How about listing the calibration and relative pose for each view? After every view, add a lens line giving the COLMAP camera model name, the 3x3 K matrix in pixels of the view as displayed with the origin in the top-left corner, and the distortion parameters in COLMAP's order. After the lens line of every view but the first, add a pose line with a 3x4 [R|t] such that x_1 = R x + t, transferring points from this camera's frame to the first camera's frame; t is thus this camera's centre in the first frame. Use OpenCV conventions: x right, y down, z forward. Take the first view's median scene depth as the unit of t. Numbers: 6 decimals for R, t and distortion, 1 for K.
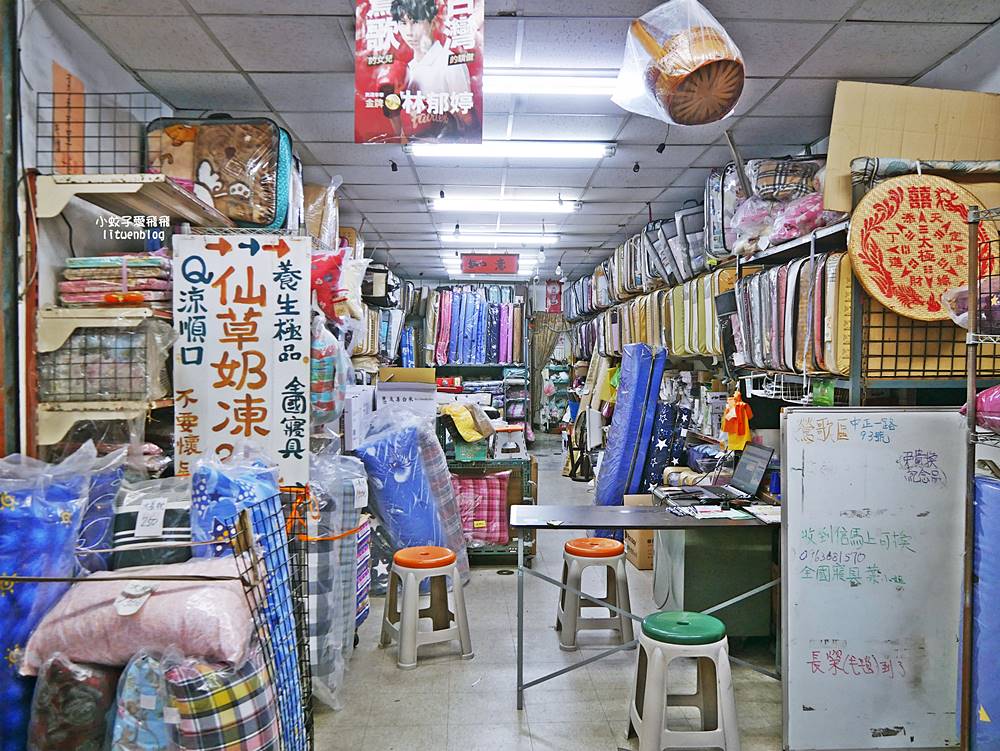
lens RADIAL K [[853.7, 0, 494.9], [0, 853.7, 380.4], [0, 0, 1]] dist [-0.035486, 0.002759]
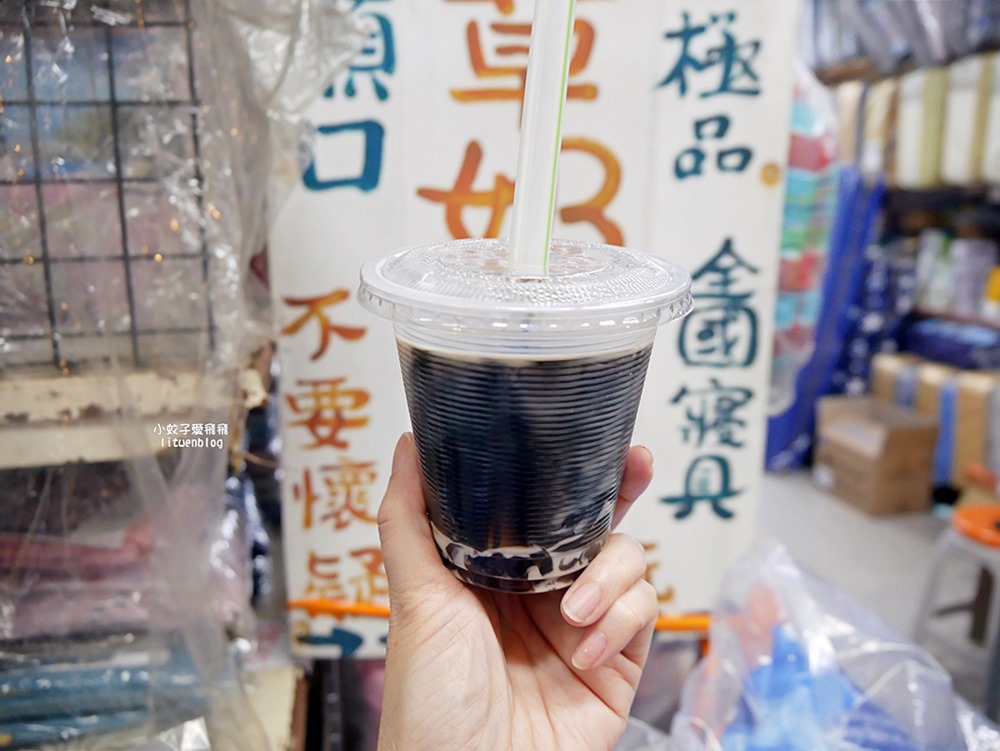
lens RADIAL K [[853.7, 0, 494.9], [0, 853.7, 380.4], [0, 0, 1]] dist [-0.035486, 0.002759]
pose [[0.990446, -0.032081, 0.134114, -0.346170], [0.006489, 0.982328, 0.187055, -0.010580], [-0.137745, -0.184398, 0.973152, 0.735147]]
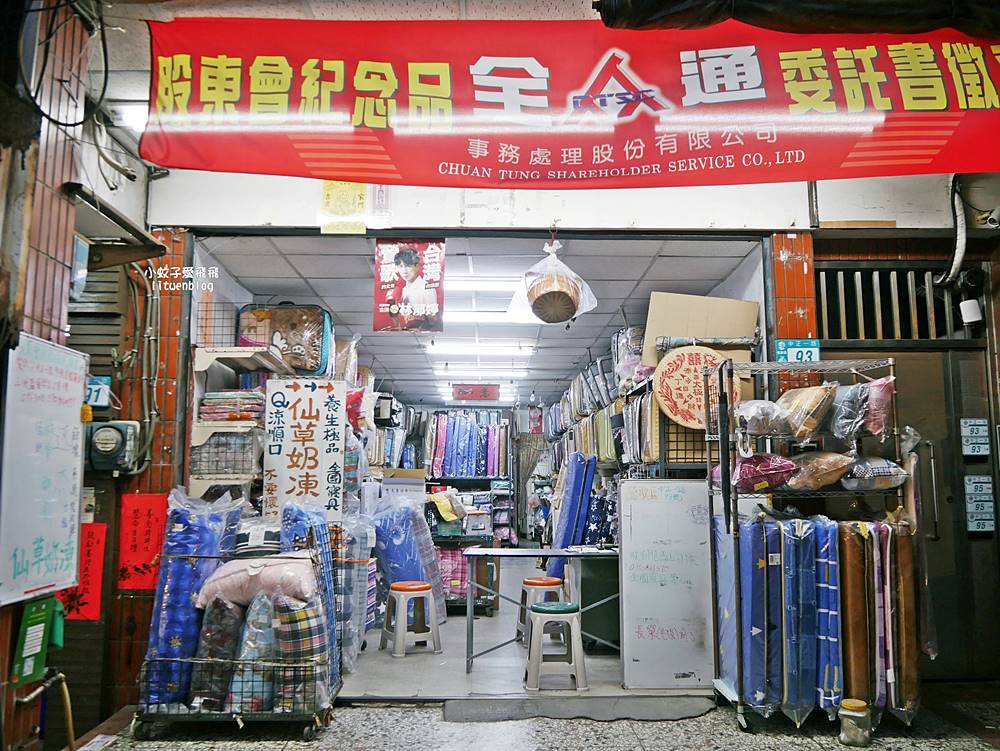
lens RADIAL K [[853.7, 0, 494.9], [0, 853.7, 380.4], [0, 0, 1]] dist [-0.035486, 0.002759]
pose [[0.999978, 0.000651, -0.006608, 0.097722], [-0.001604, 0.989392, -0.145259, 0.081481], [0.006443, 0.145266, 0.989372, -0.715200]]
